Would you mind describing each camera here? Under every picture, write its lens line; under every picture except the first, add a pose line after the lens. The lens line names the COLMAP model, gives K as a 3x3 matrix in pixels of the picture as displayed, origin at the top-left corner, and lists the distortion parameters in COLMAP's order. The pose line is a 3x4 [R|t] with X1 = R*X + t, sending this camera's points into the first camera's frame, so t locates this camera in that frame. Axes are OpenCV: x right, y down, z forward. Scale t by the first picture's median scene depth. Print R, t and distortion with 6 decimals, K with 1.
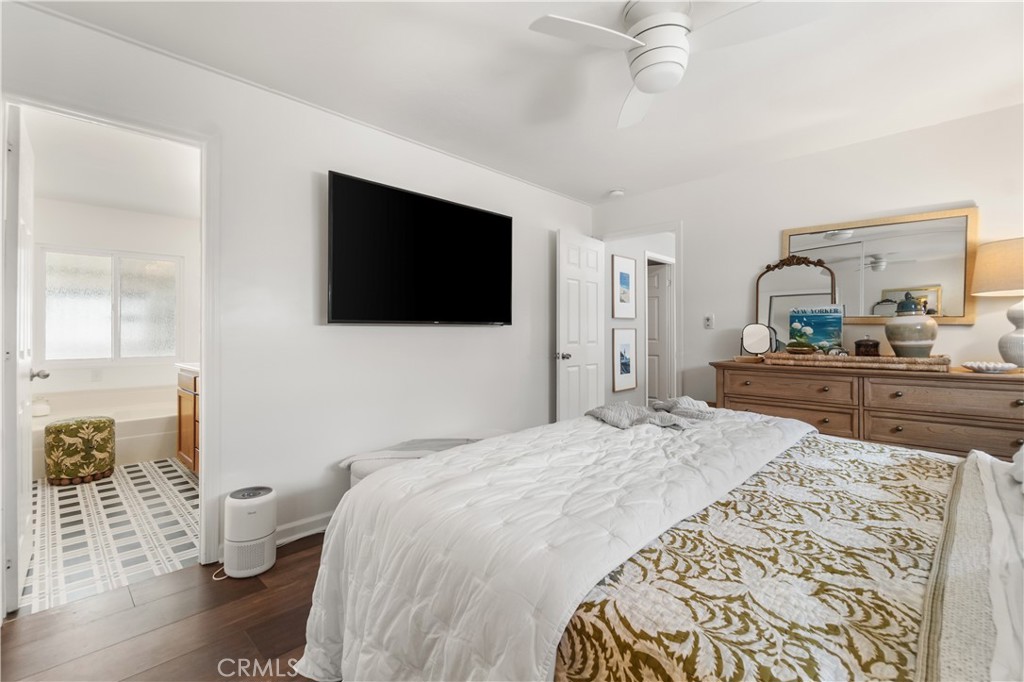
lens RADIAL K [[451.2, 0, 486.8], [0, 451.2, 337.1], [0, 0, 1]] dist [-0.000892, -0.000147]
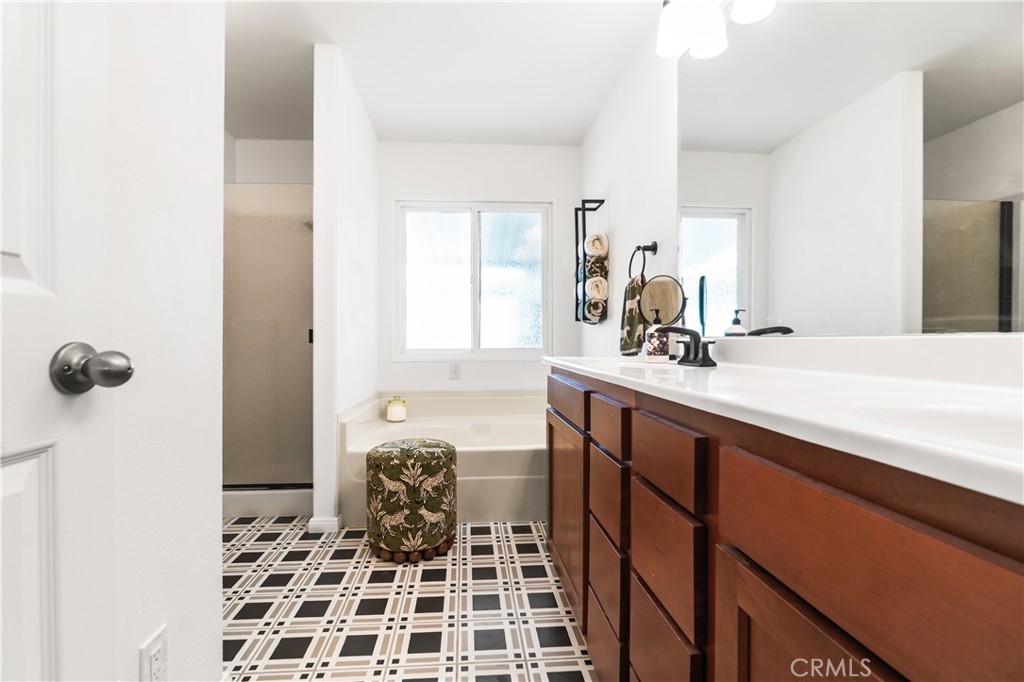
lens RADIAL K [[451.2, 0, 486.8], [0, 451.2, 337.1], [0, 0, 1]] dist [-0.000892, -0.000147]
pose [[0.751434, -0.001198, -0.659808, -0.442053], [-0.002347, 0.999987, -0.004488, 0.042158], [0.659805, 0.004922, 0.751421, 0.631361]]
